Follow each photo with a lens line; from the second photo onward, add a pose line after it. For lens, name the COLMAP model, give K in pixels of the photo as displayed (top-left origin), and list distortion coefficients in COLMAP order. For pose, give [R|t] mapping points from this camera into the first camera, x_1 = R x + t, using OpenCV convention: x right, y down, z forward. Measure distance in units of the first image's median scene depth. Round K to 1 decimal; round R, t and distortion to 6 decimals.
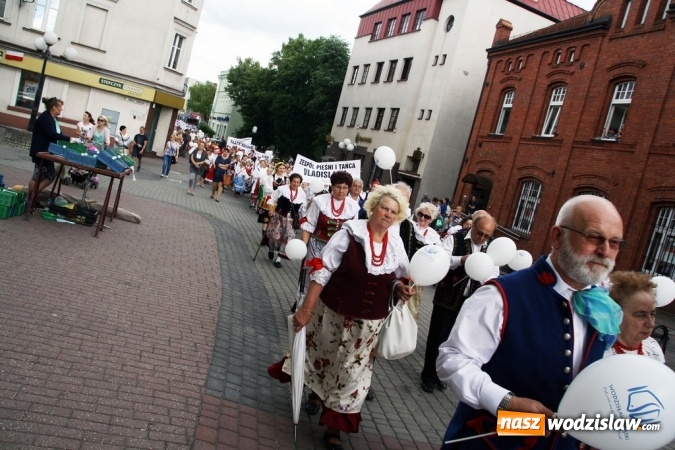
lens RADIAL K [[559.2, 0, 338.9], [0, 559.2, 225.1], [0, 0, 1]] dist [-0.170028, 0.156331]
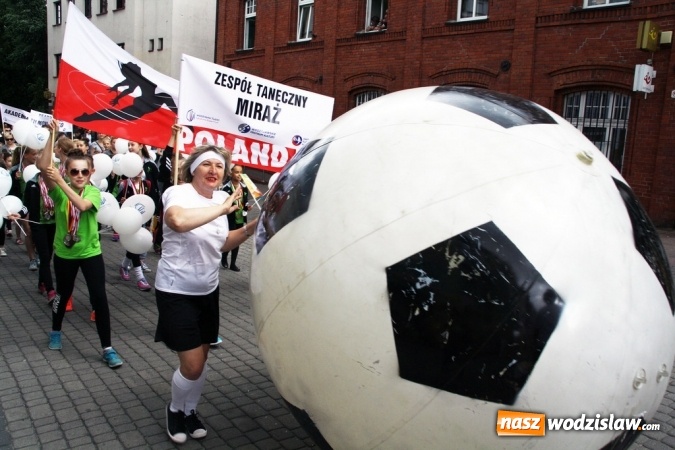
lens RADIAL K [[562.1, 0, 337.5], [0, 562.1, 225.0], [0, 0, 1]] dist [-0.171884, 0.165257]
pose [[0.882271, -0.268167, 0.386890, 0.000242], [0.219833, 0.961463, 0.165113, -0.008501], [-0.416259, -0.060623, 0.907223, 0.117830]]
